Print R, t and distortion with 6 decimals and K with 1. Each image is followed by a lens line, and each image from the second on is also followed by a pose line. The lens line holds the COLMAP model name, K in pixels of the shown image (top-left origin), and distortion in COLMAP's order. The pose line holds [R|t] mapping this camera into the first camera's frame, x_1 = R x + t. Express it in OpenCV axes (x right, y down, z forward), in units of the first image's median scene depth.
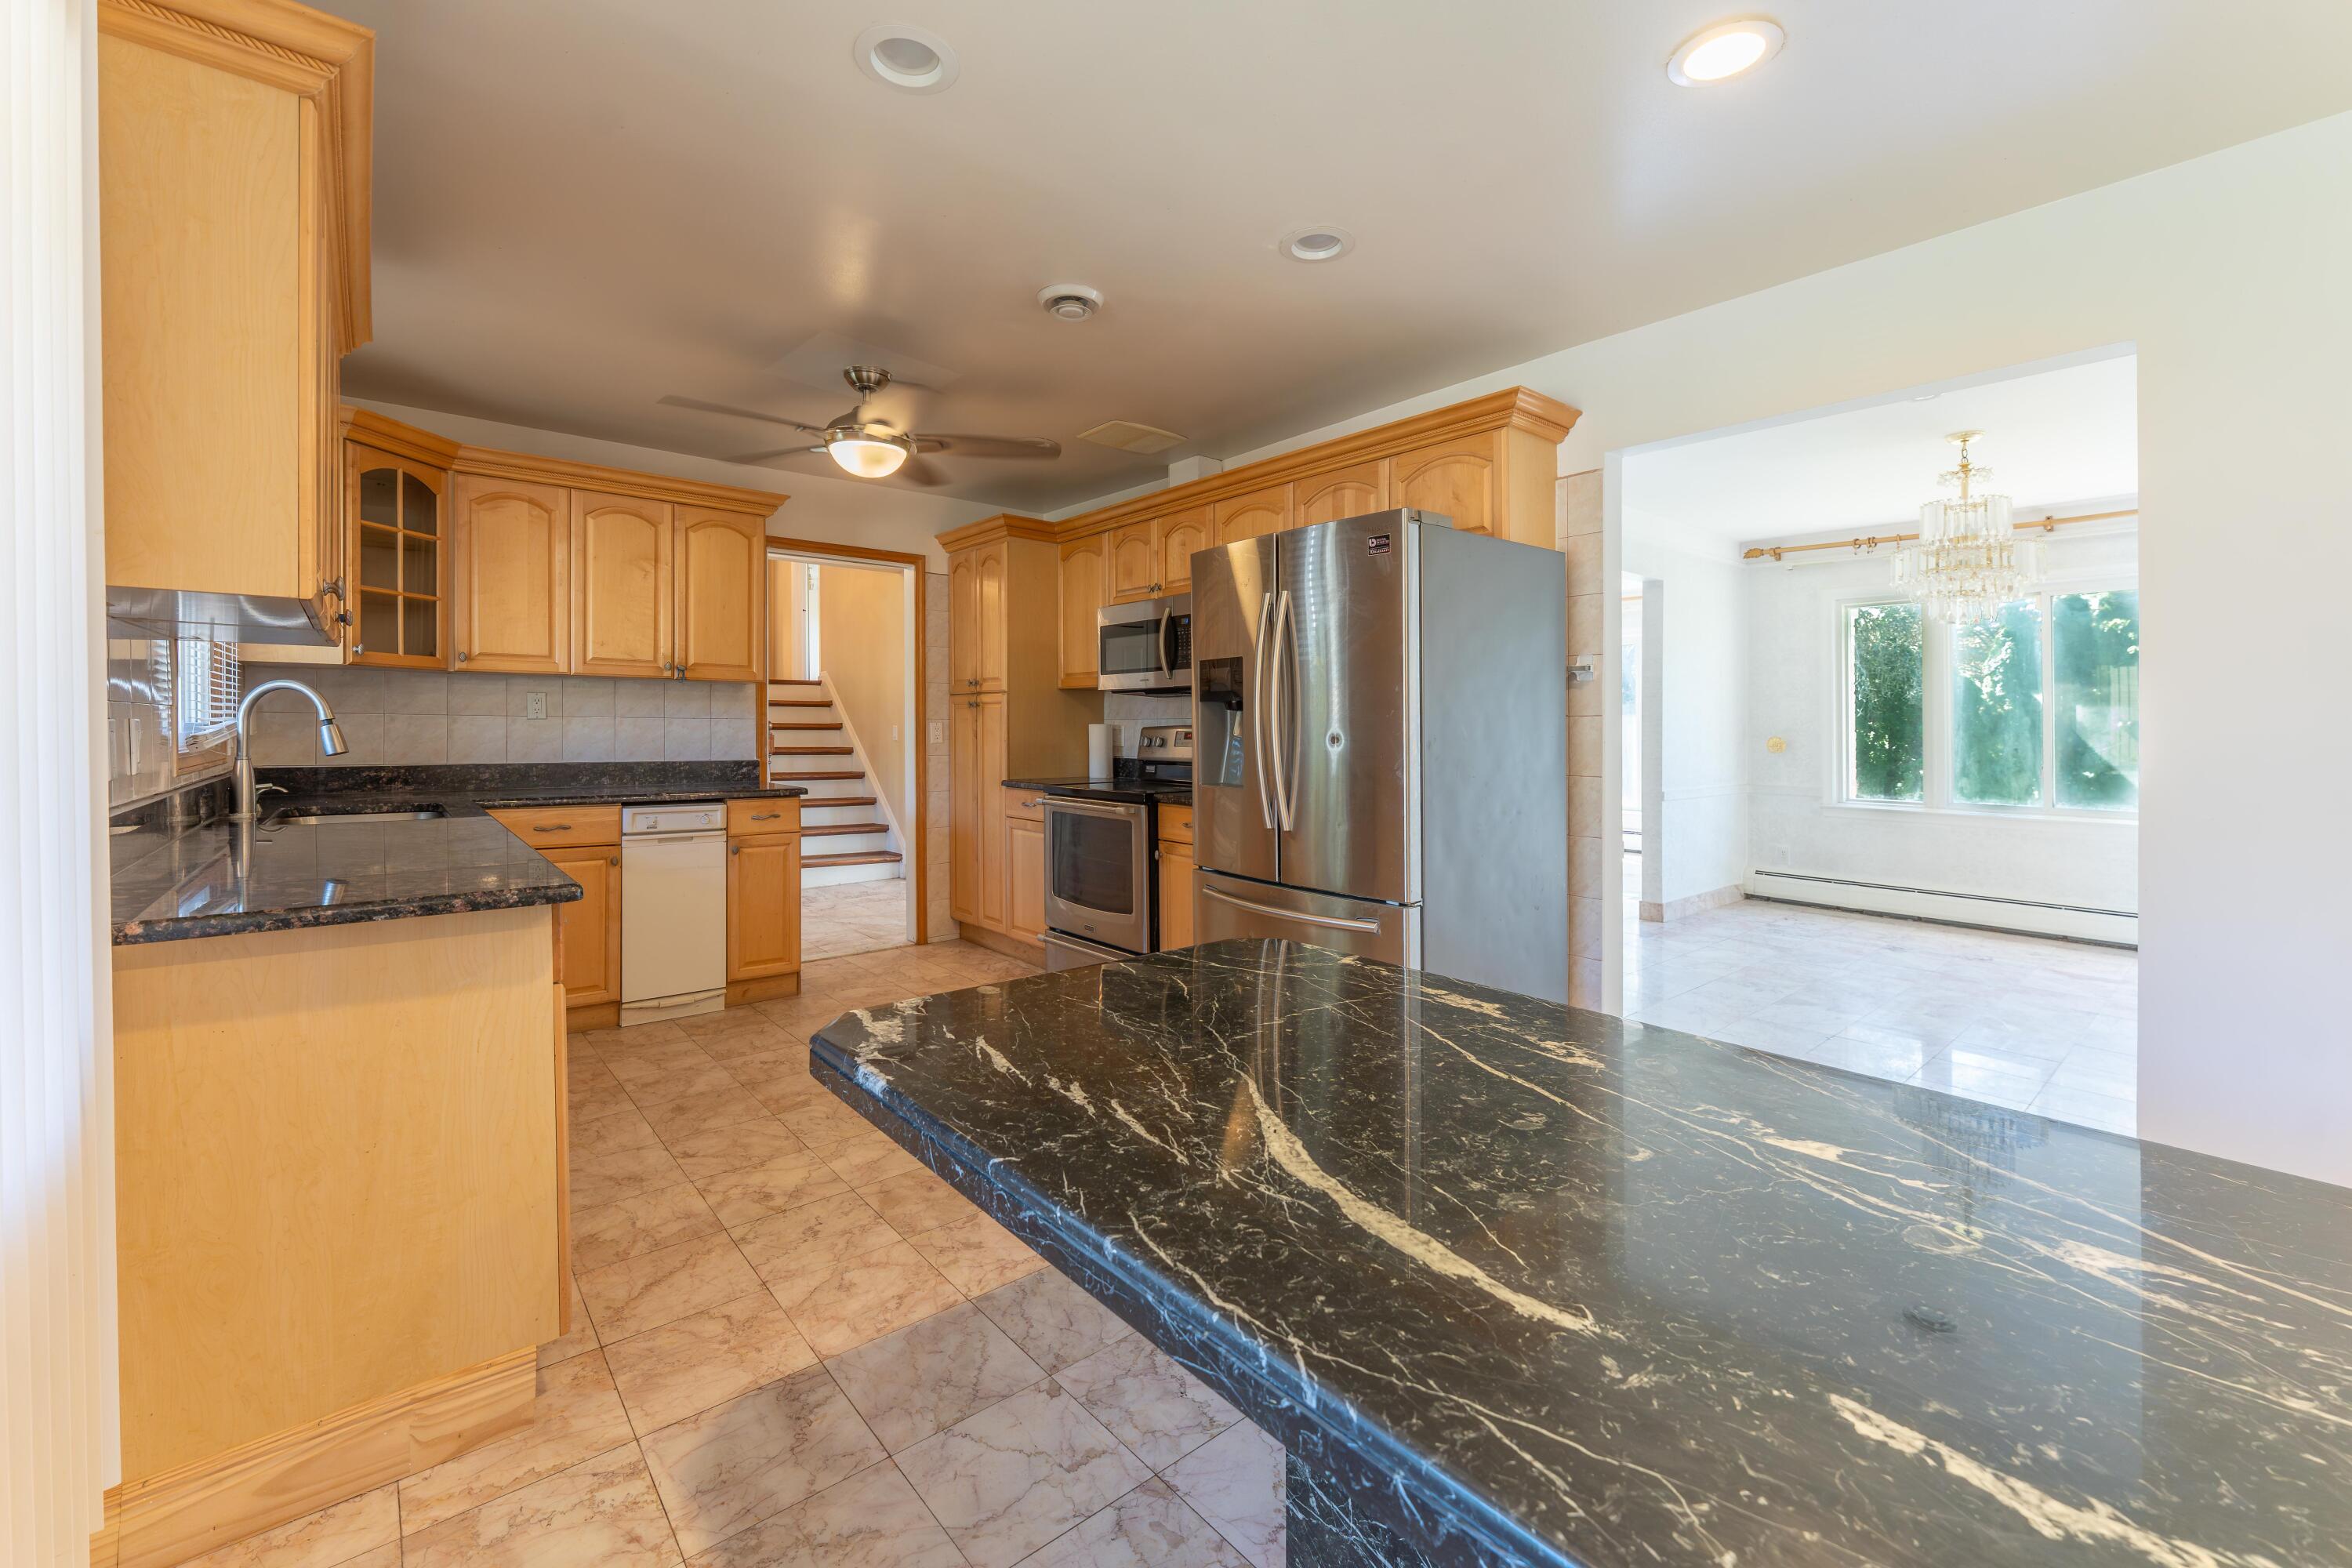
lens RADIAL K [[971.6, 0, 1161.2], [0, 971.6, 723.4], [0, 0, 1]] dist [0.002899, -0.001235]
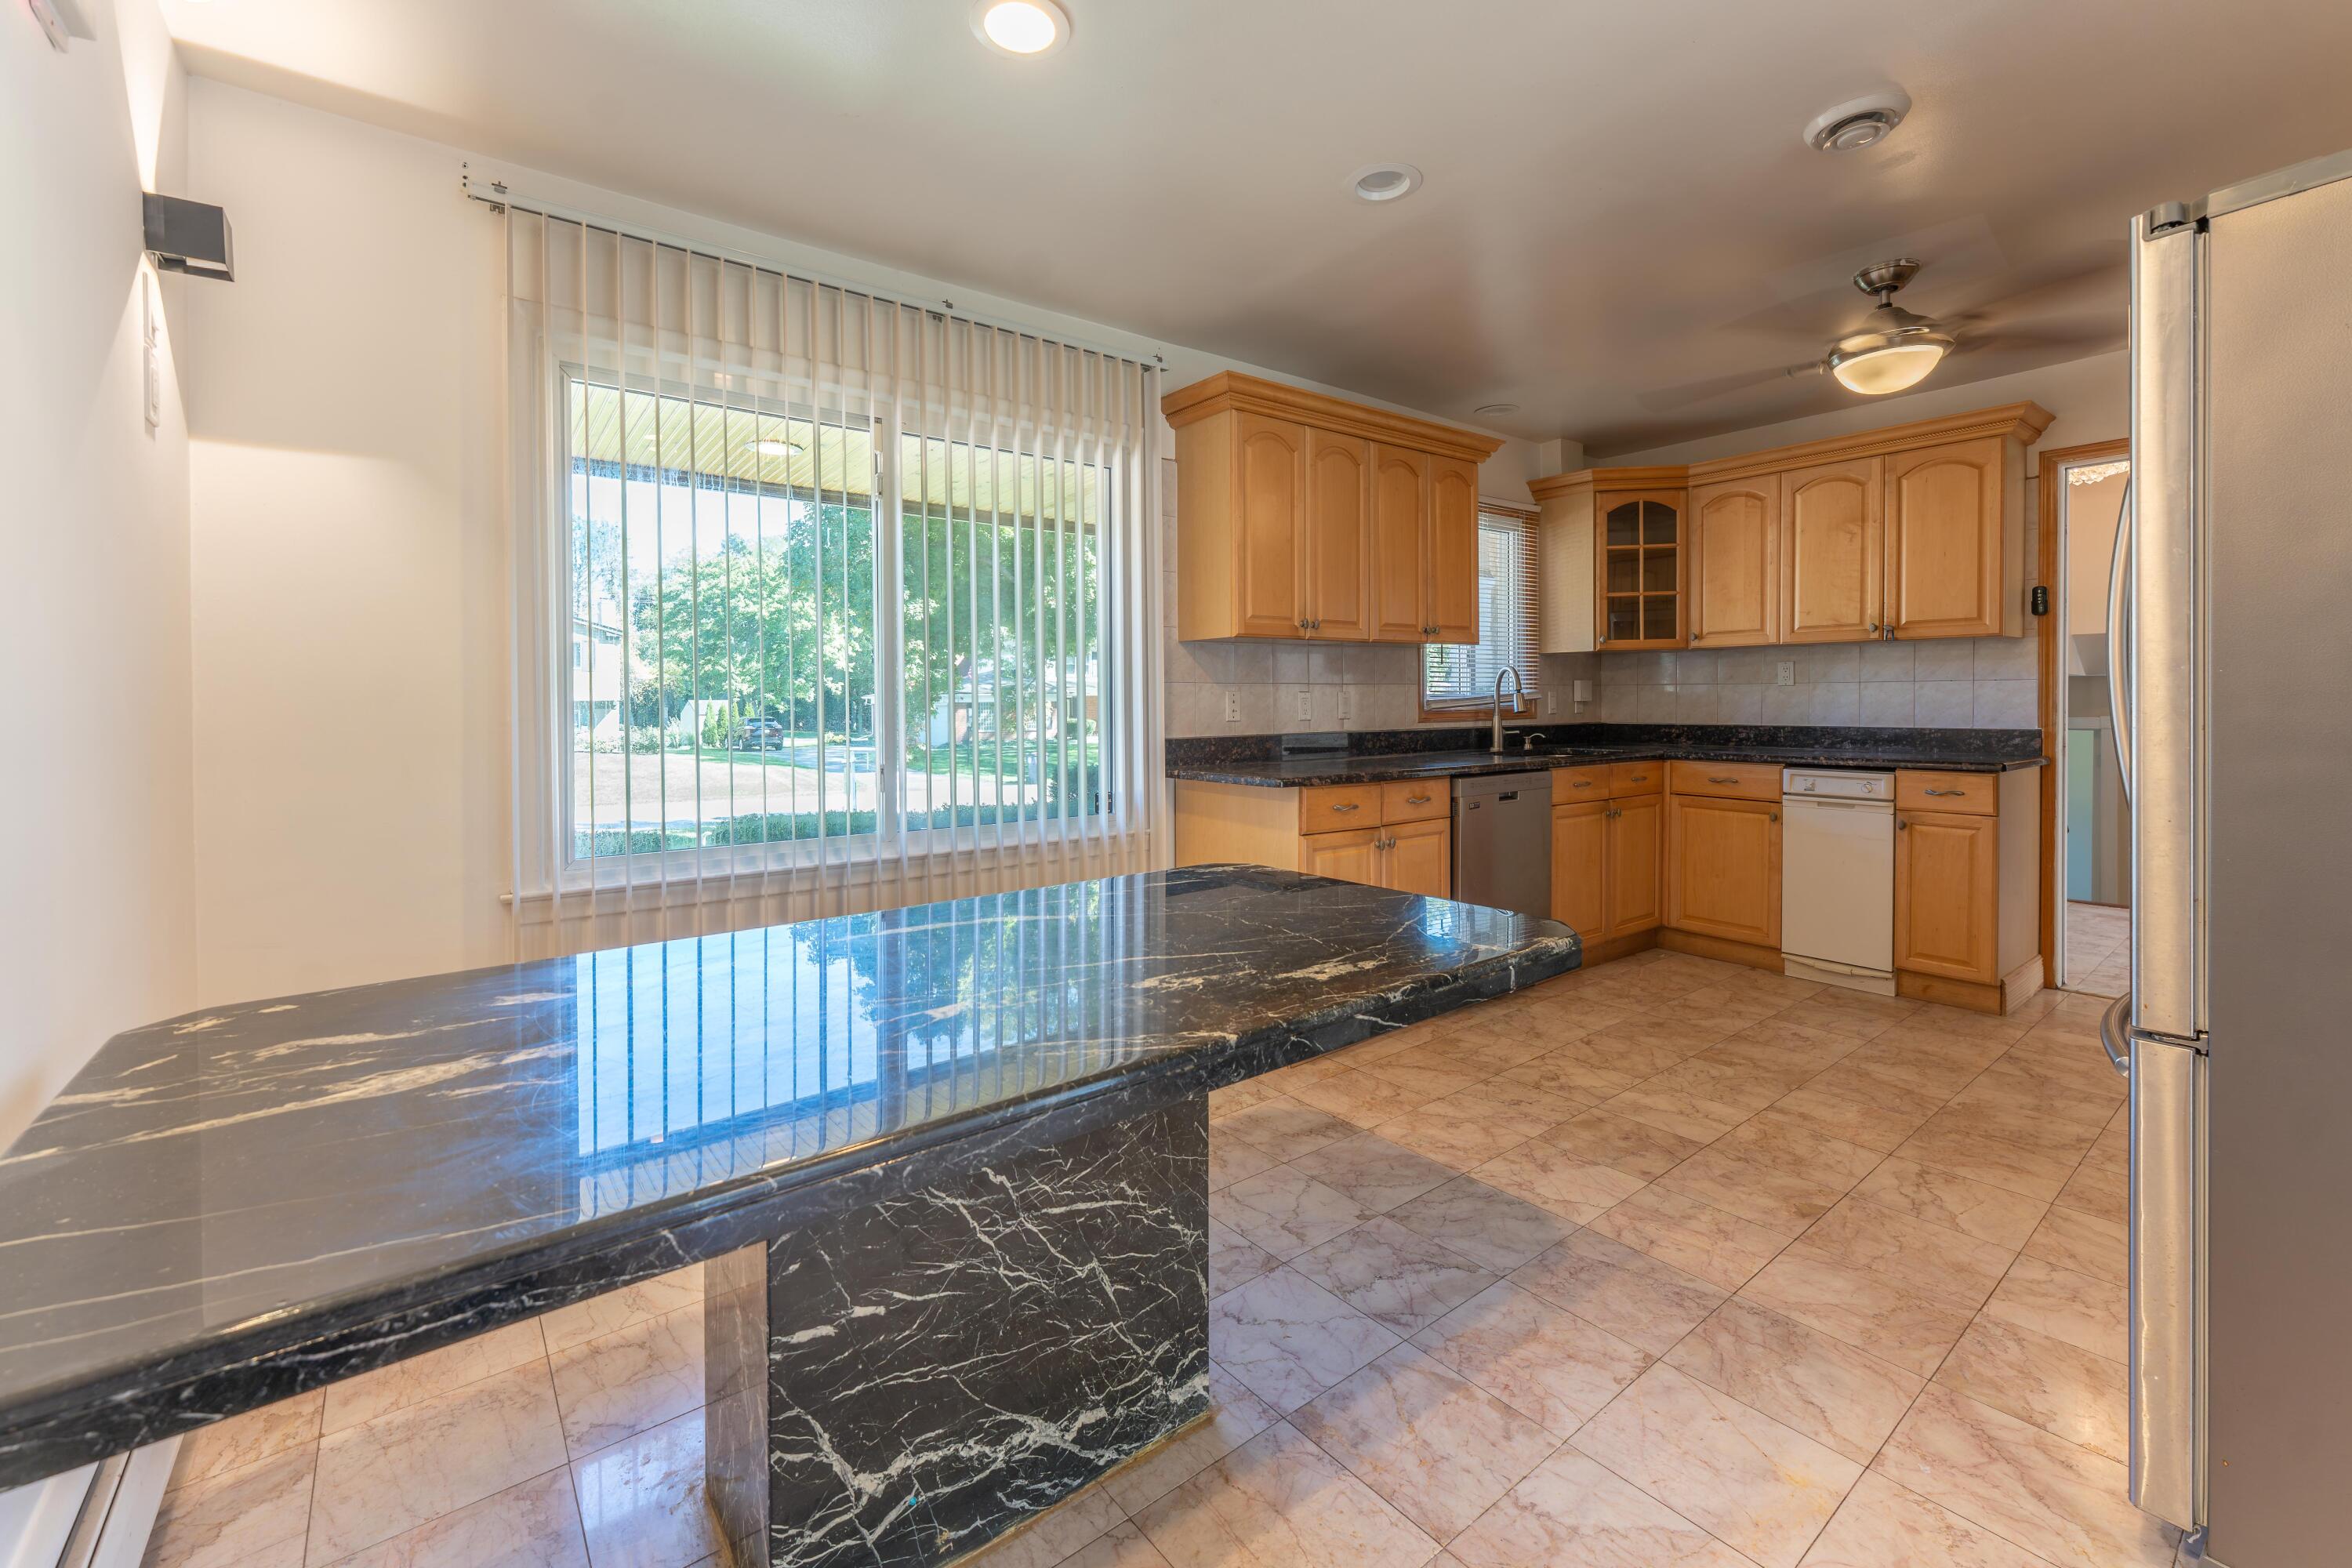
lens RADIAL K [[971.6, 0, 1166.0], [0, 971.6, 724.2], [0, 0, 1]] dist [0.002899, -0.001235]
pose [[-0.034394, 0.019514, -0.999218, 0.535563], [0.012659, 0.999738, 0.019089, 0.010389], [0.999328, -0.011992, -0.034632, 0.372664]]
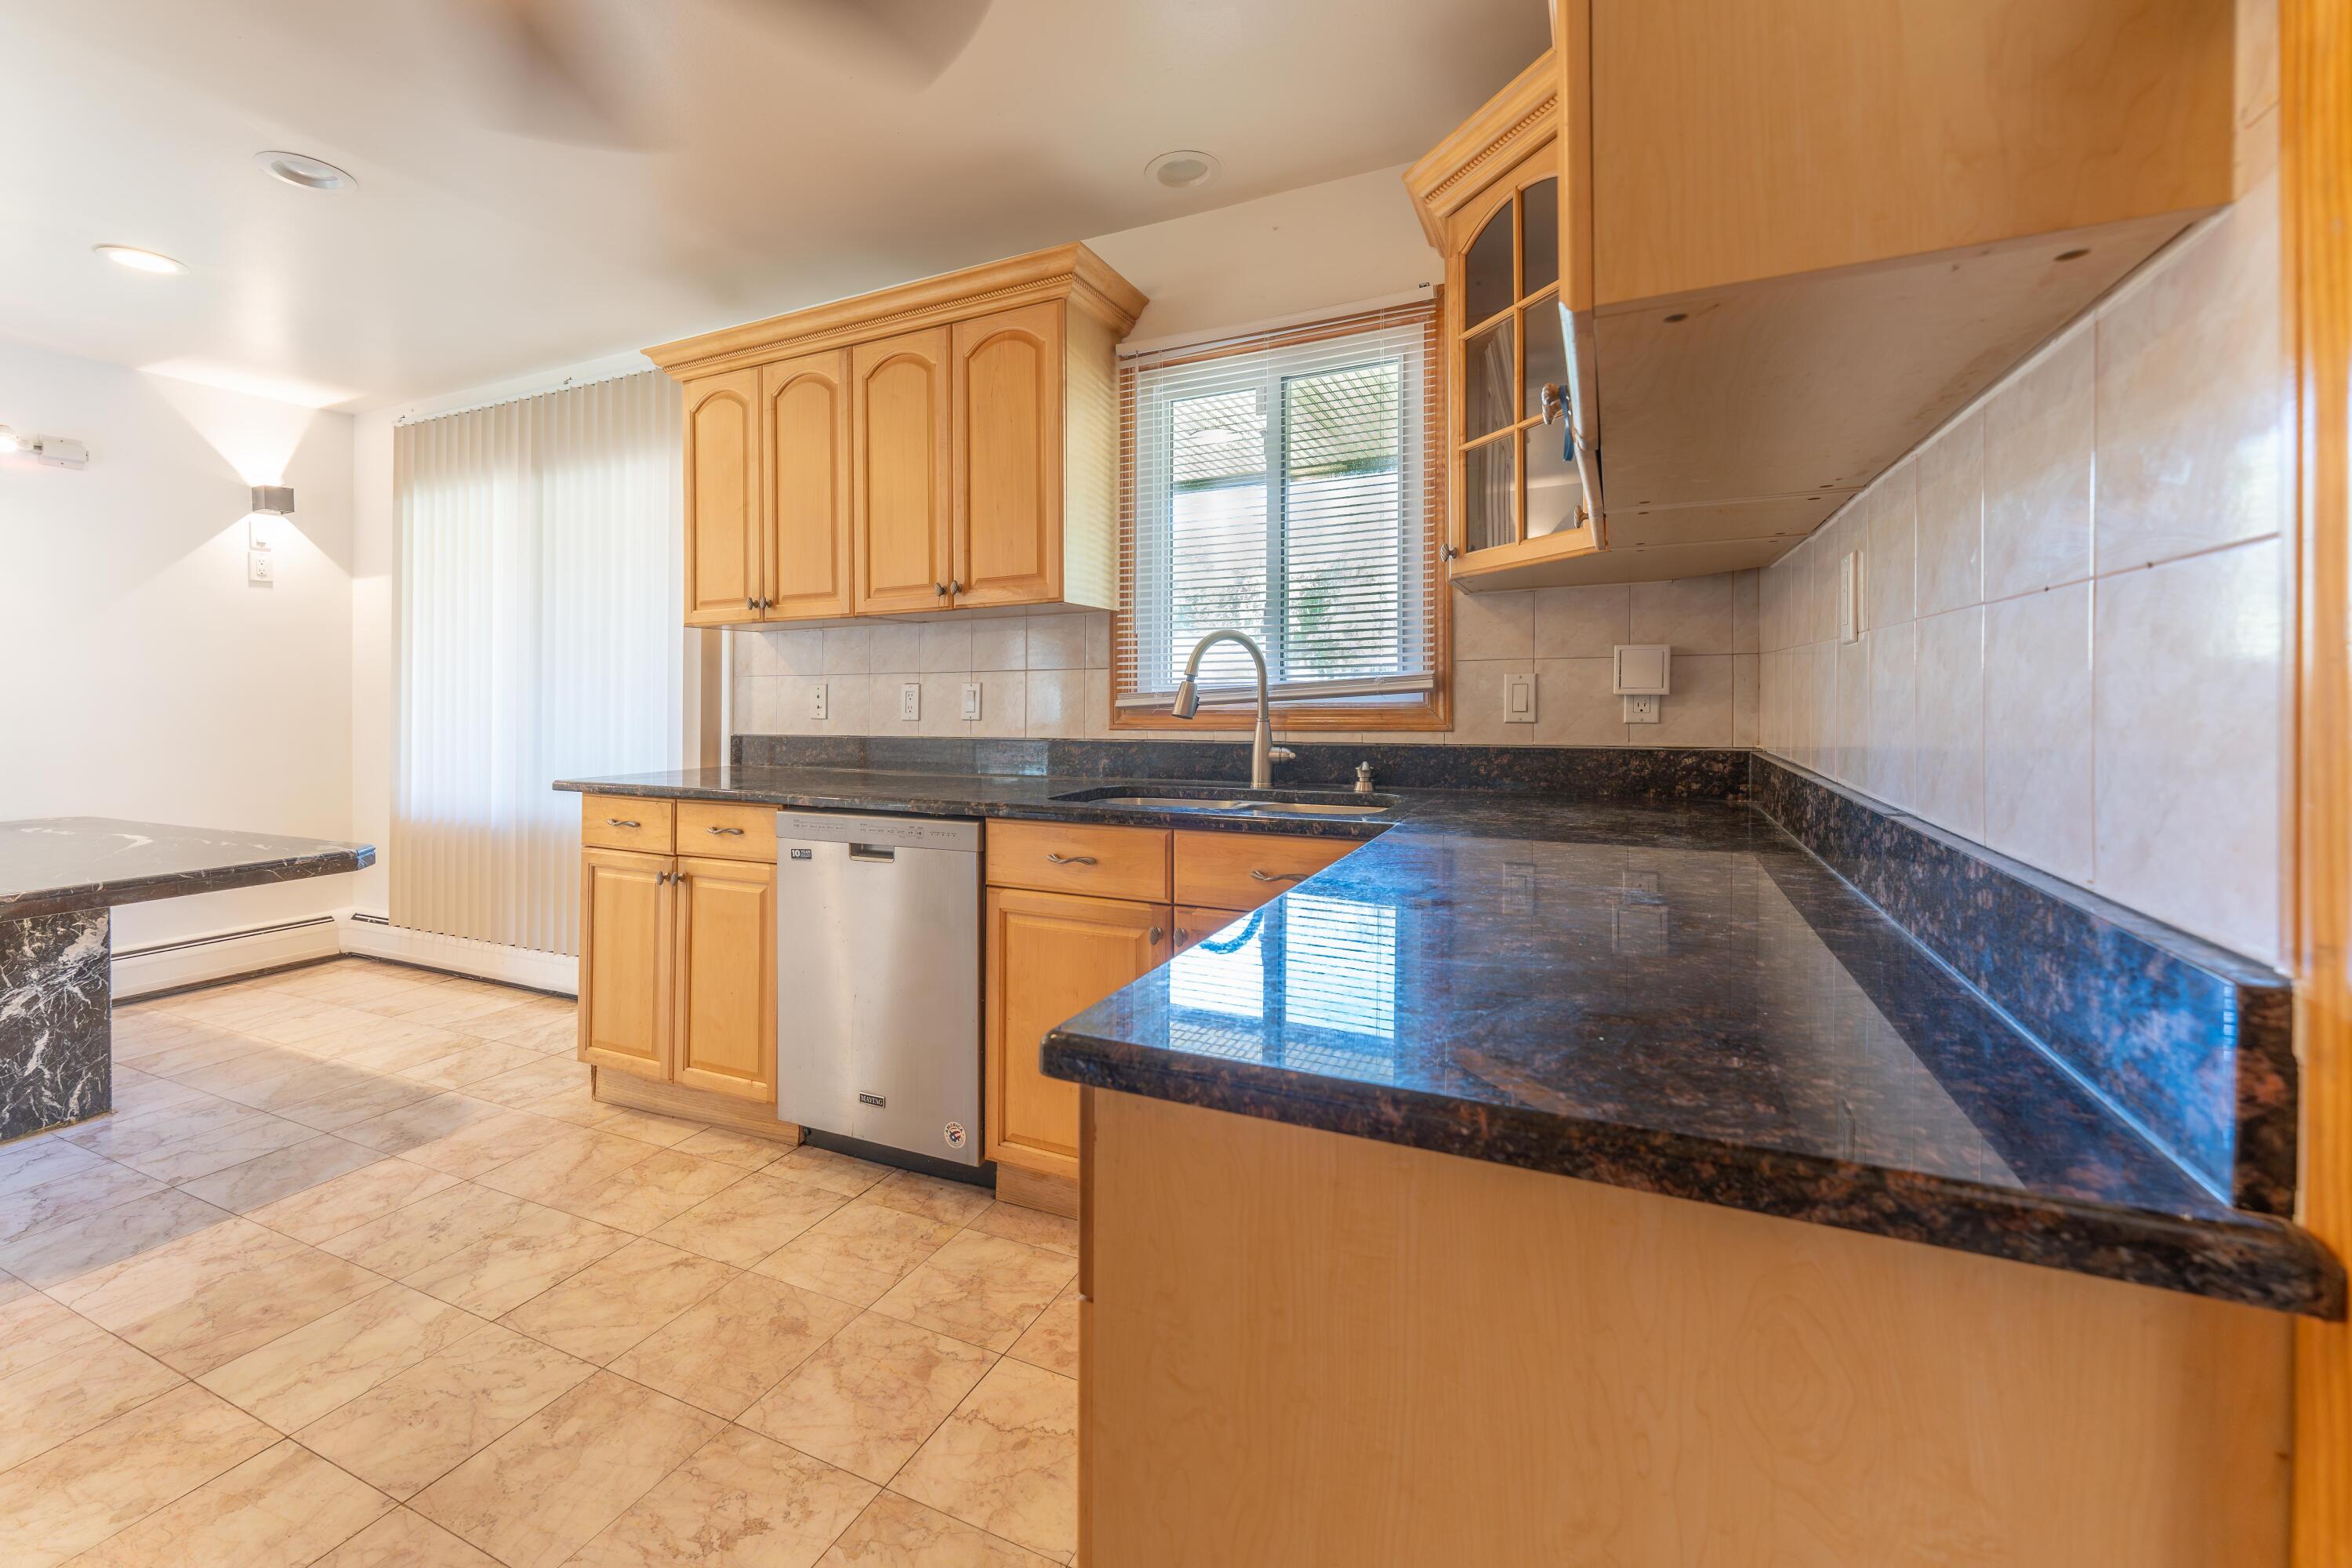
lens RADIAL K [[971.6, 0, 1144.4], [0, 971.6, 700.8], [0, 0, 1]] dist [0.002899, -0.001235]
pose [[-0.905520, 0.001036, -0.424303, -0.353416], [0.003867, 0.999976, -0.005811, 0.017101], [0.424287, -0.006903, -0.905502, 1.308683]]
